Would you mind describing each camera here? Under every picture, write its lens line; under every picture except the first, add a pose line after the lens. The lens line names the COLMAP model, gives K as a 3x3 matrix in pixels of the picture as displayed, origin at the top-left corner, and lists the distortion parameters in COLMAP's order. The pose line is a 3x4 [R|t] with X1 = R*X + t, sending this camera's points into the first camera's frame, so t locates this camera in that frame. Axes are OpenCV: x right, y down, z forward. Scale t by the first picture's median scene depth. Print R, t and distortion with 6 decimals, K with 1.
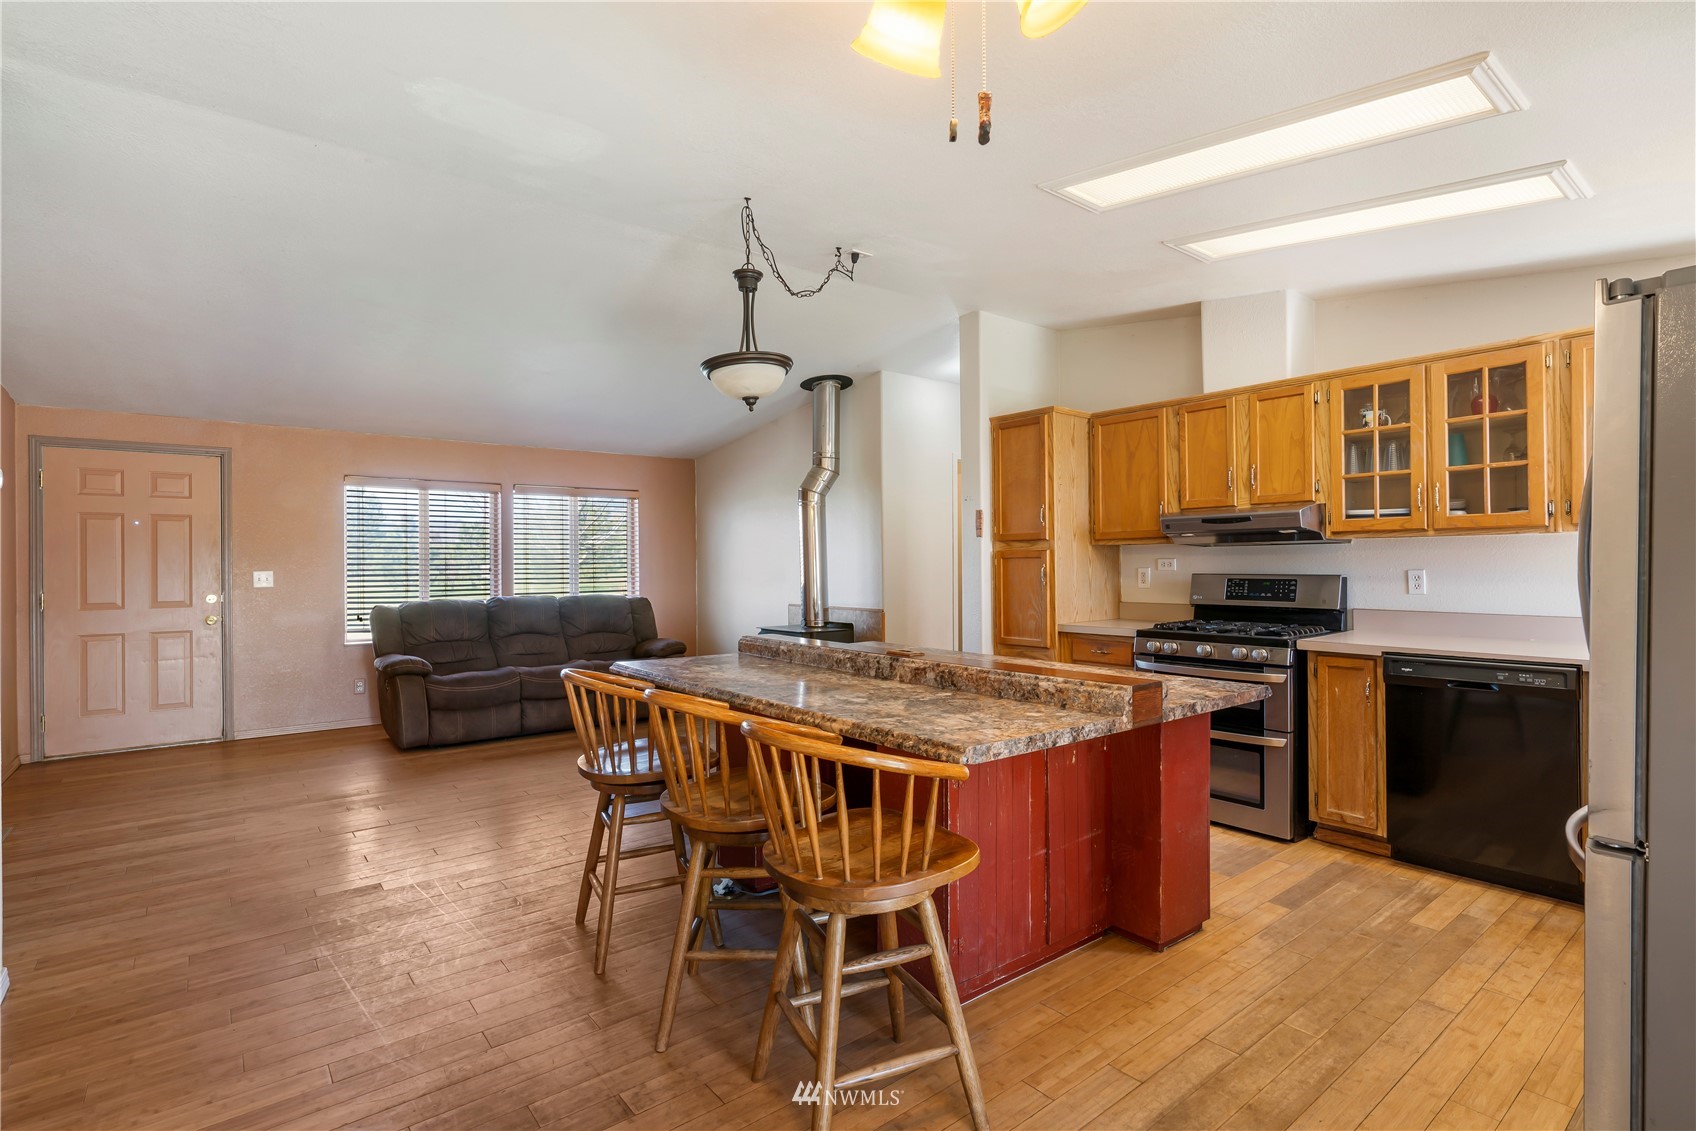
lens RADIAL K [[812.3, 0, 849.1], [0, 812.3, 561.0], [0, 0, 1]] dist [-0.003051, 0.000659]
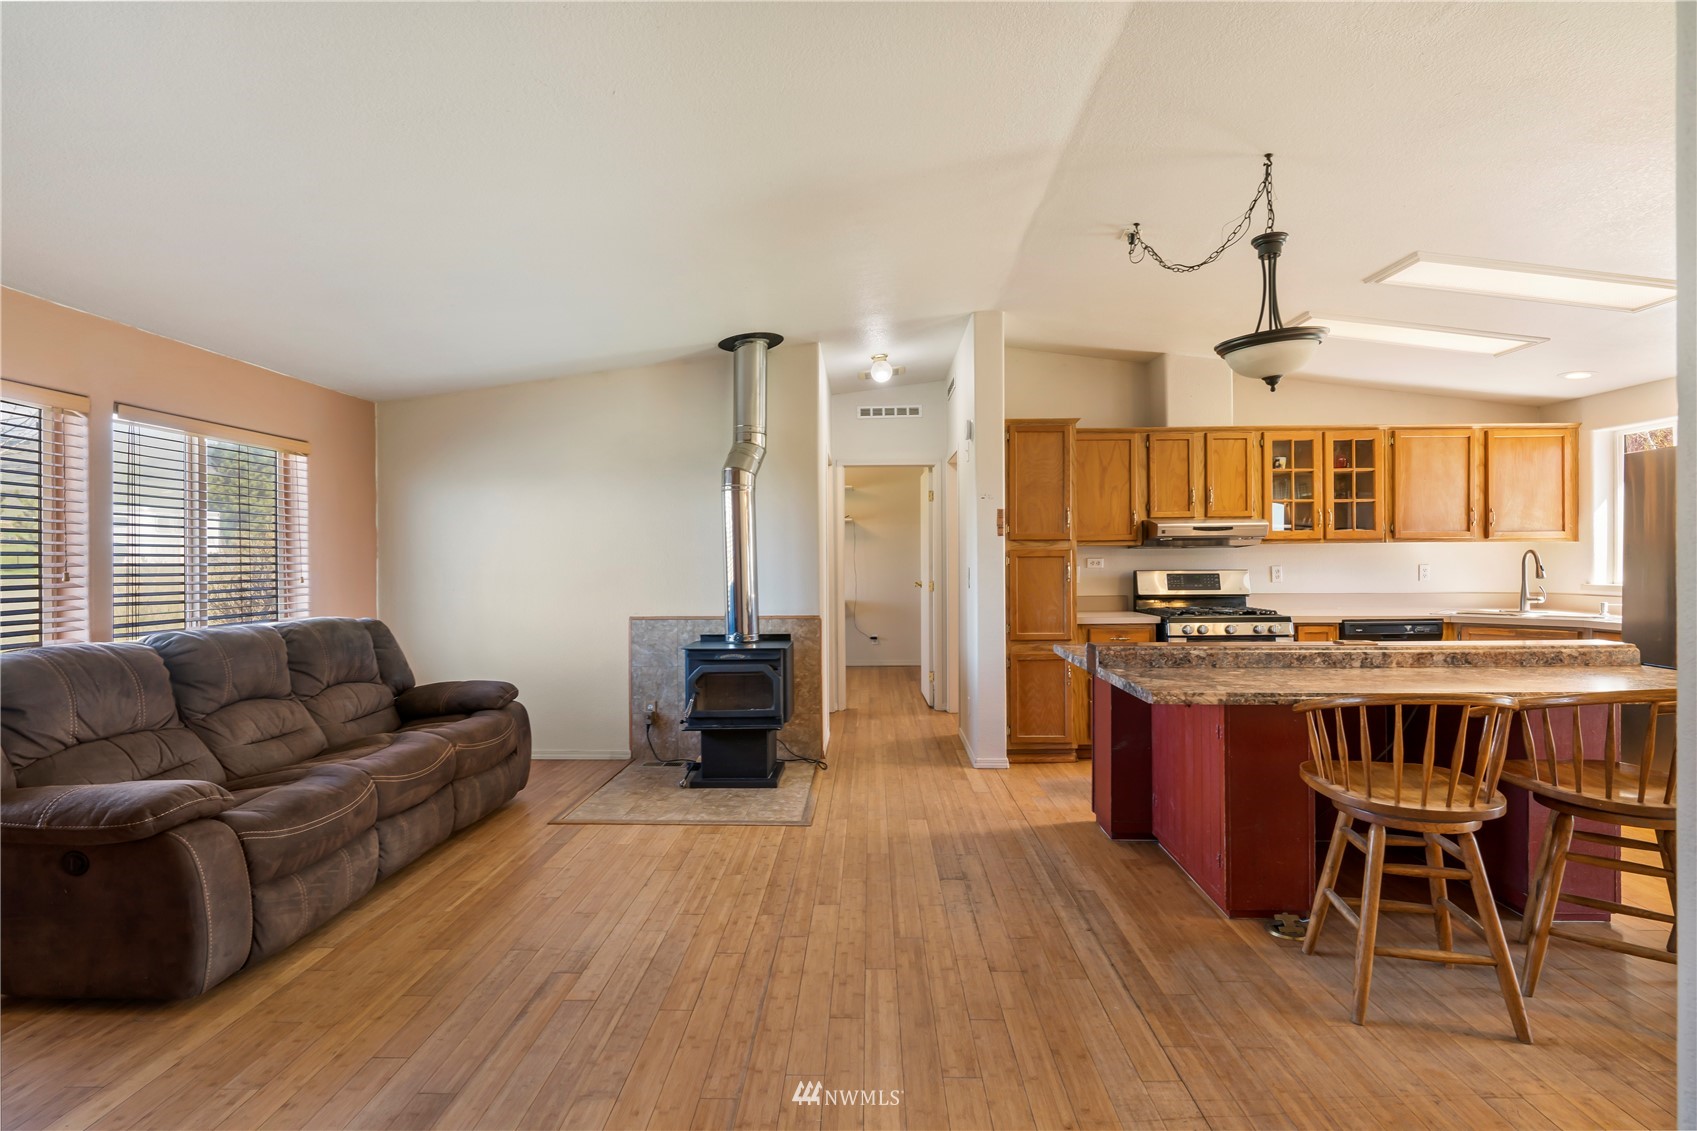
lens RADIAL K [[786.9, 0, 853.5], [0, 786.9, 560.1], [0, 0, 1]] dist [-0.013348, 0.006506]
pose [[0.639248, 0.003342, 0.768993, -0.602609], [0.001175, 0.999985, -0.005323, 0.004617], [-0.769000, 0.004306, 0.639235, 0.443212]]
